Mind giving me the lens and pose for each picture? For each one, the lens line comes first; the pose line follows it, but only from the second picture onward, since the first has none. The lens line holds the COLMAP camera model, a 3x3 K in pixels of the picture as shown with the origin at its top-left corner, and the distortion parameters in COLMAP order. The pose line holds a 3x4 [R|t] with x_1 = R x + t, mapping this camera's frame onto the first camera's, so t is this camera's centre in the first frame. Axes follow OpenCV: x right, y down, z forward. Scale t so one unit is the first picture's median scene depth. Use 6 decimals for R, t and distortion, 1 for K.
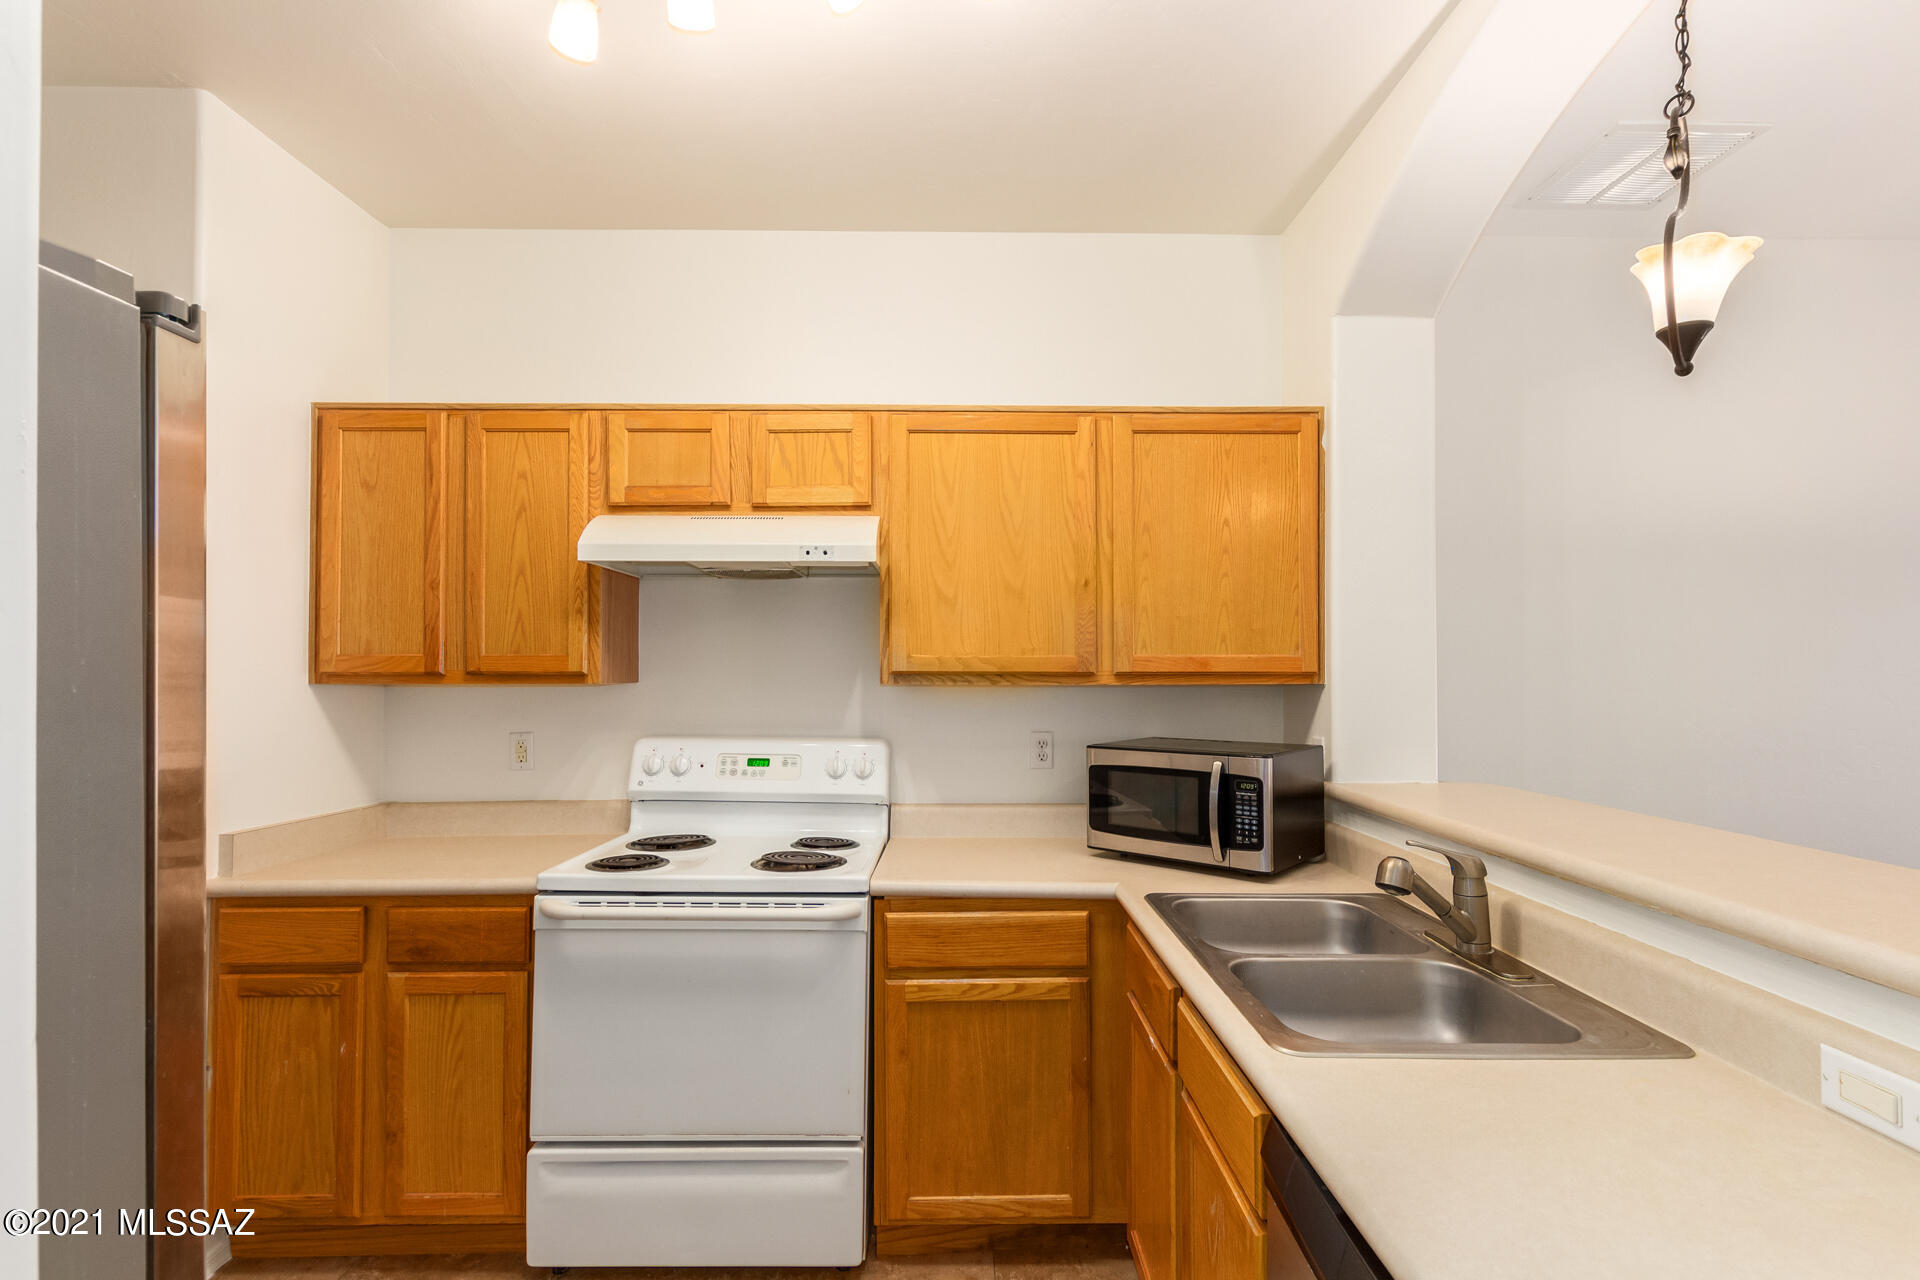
lens RADIAL K [[896.5, 0, 984.2], [0, 896.5, 646.7], [0, 0, 1]] dist [0.001074, -0.000820]
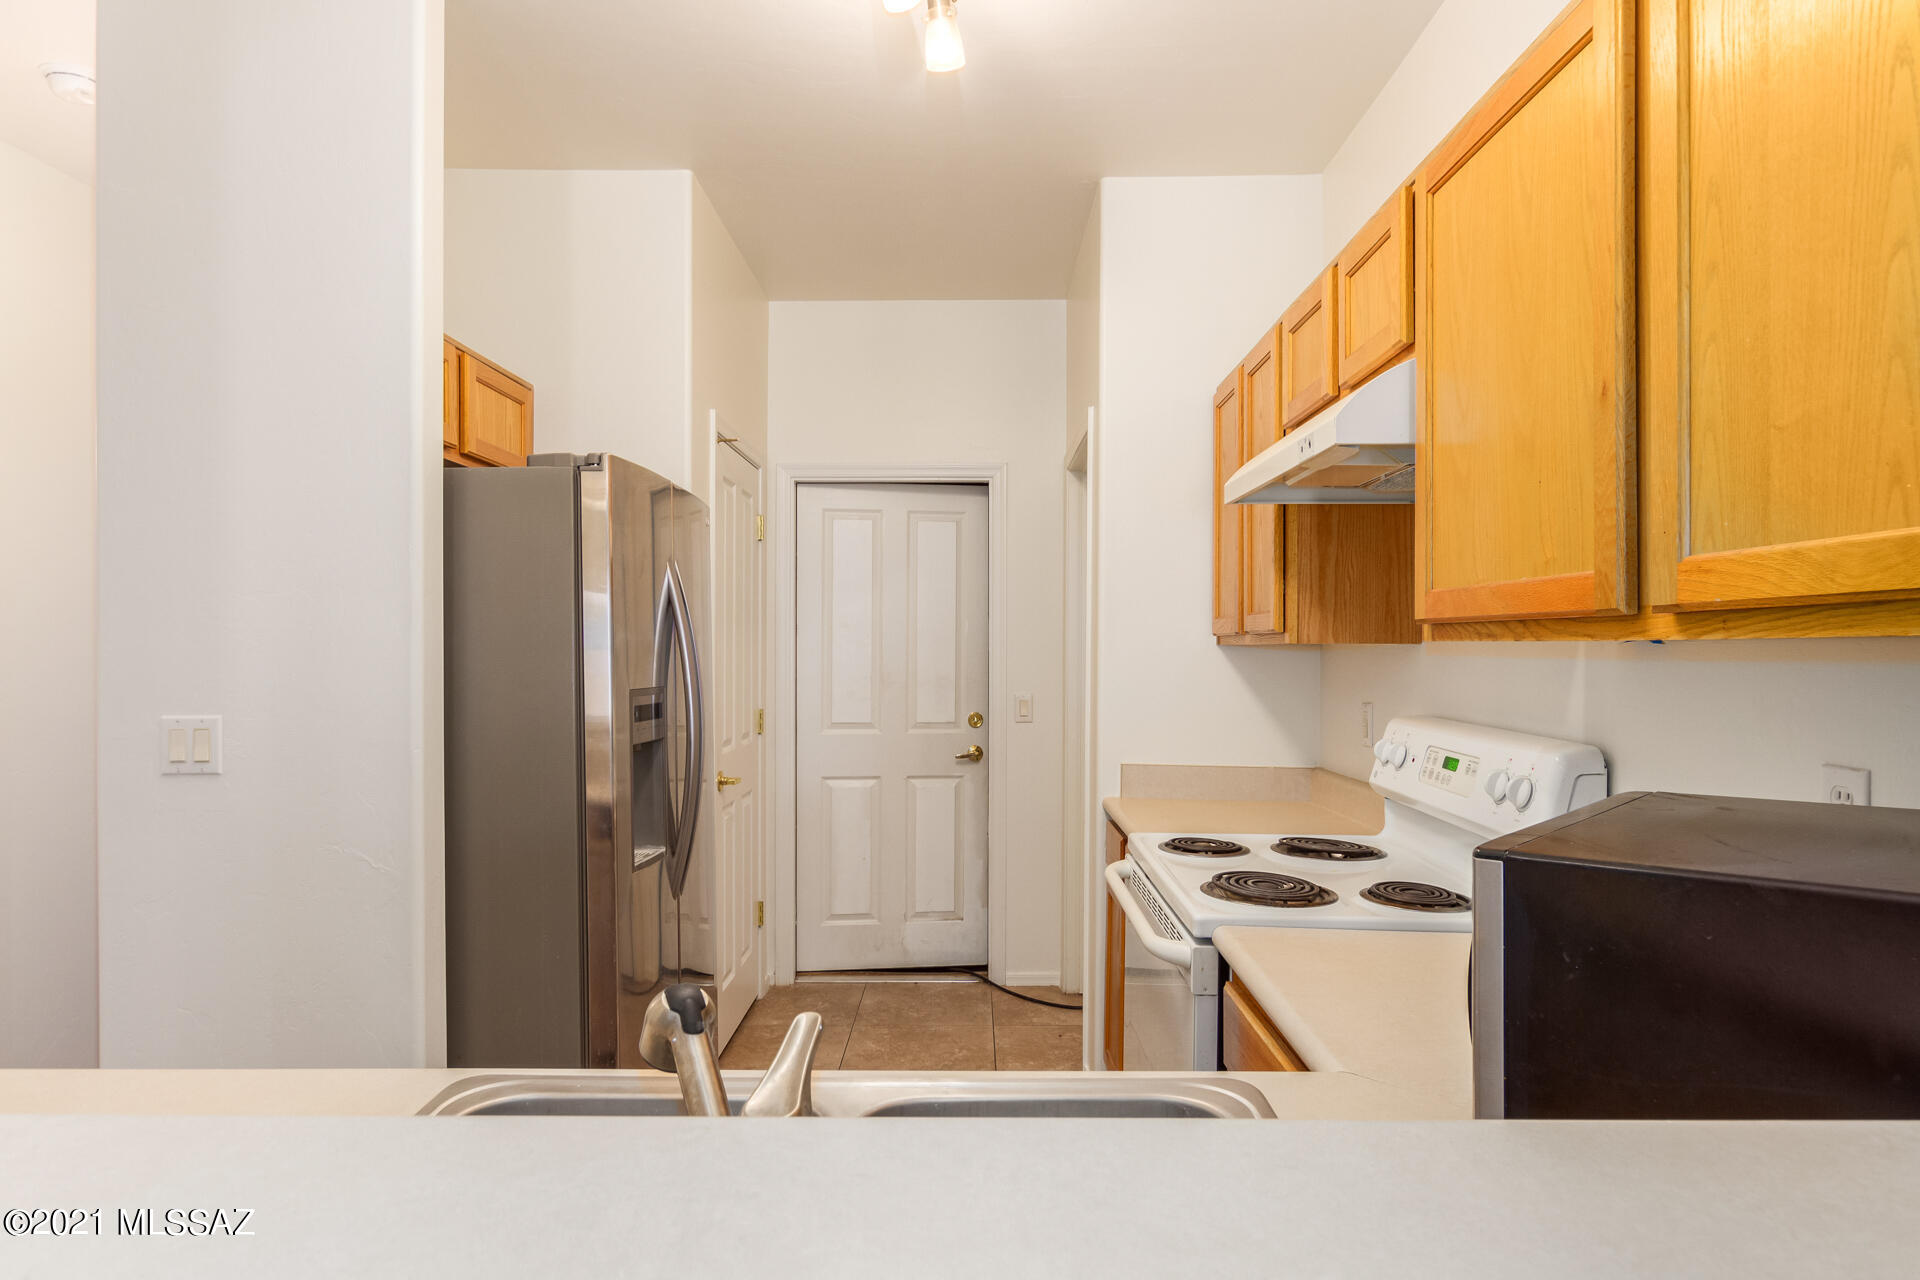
lens RADIAL K [[1126.6, 0, 964.5], [0, 1126.6, 648.8], [0, 0, 1]] dist [0.000804, -0.001523]
pose [[-0.011078, -0.000970, -0.999938, 0.625771], [0.024530, 0.999698, -0.001241, 0.040049], [0.999638, -0.024542, -0.011051, 0.707908]]
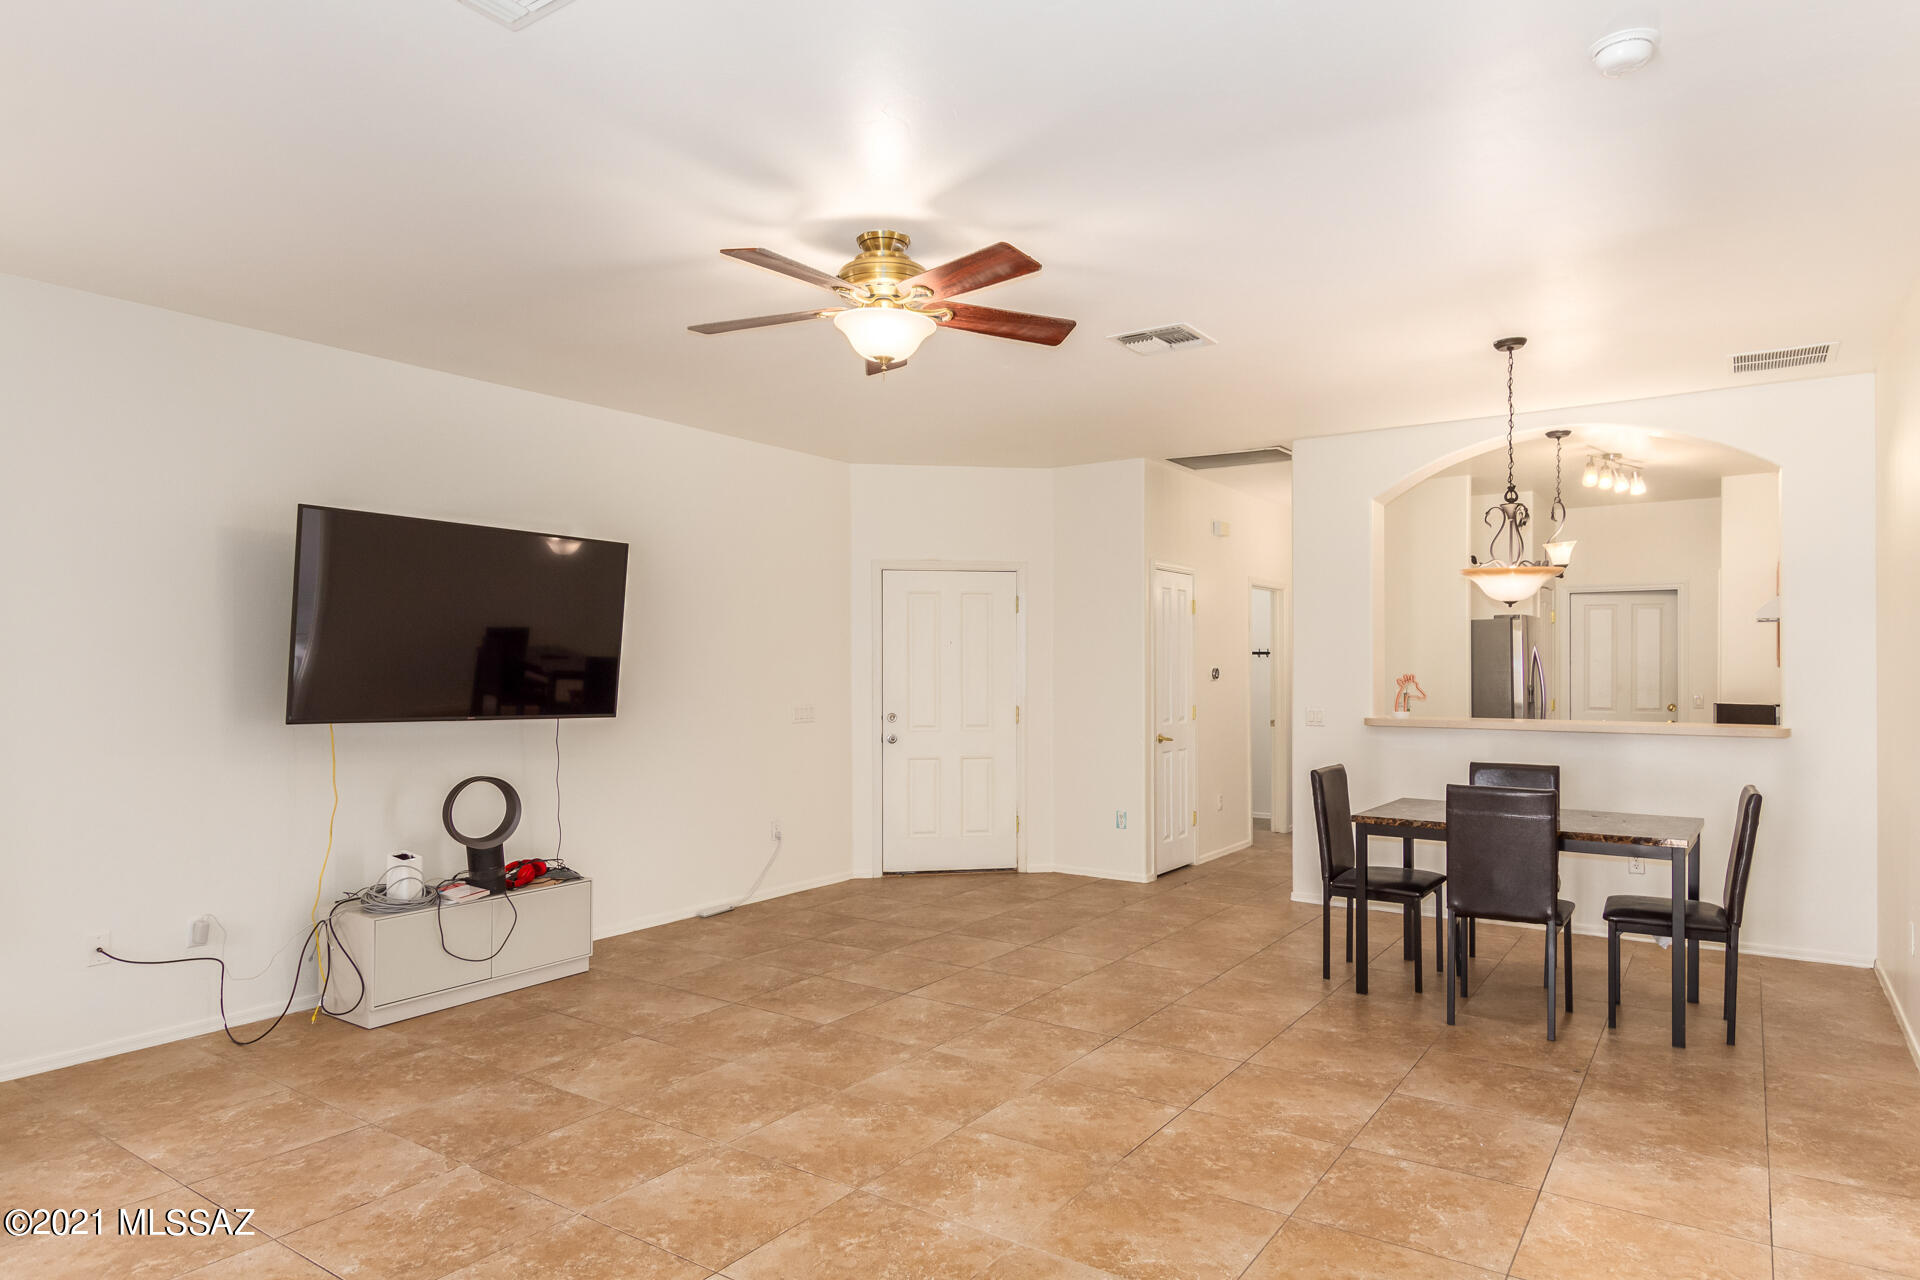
lens RADIAL K [[1126.6, 0, 954.7], [0, 1126.6, 673.8], [0, 0, 1]] dist [0.000804, -0.001523]
pose [[-0.578769, 0.003492, -0.815484, 3.256708], [0.022384, 0.999682, -0.011606, 0.035053], [0.815184, -0.024971, -0.578663, 0.937988]]
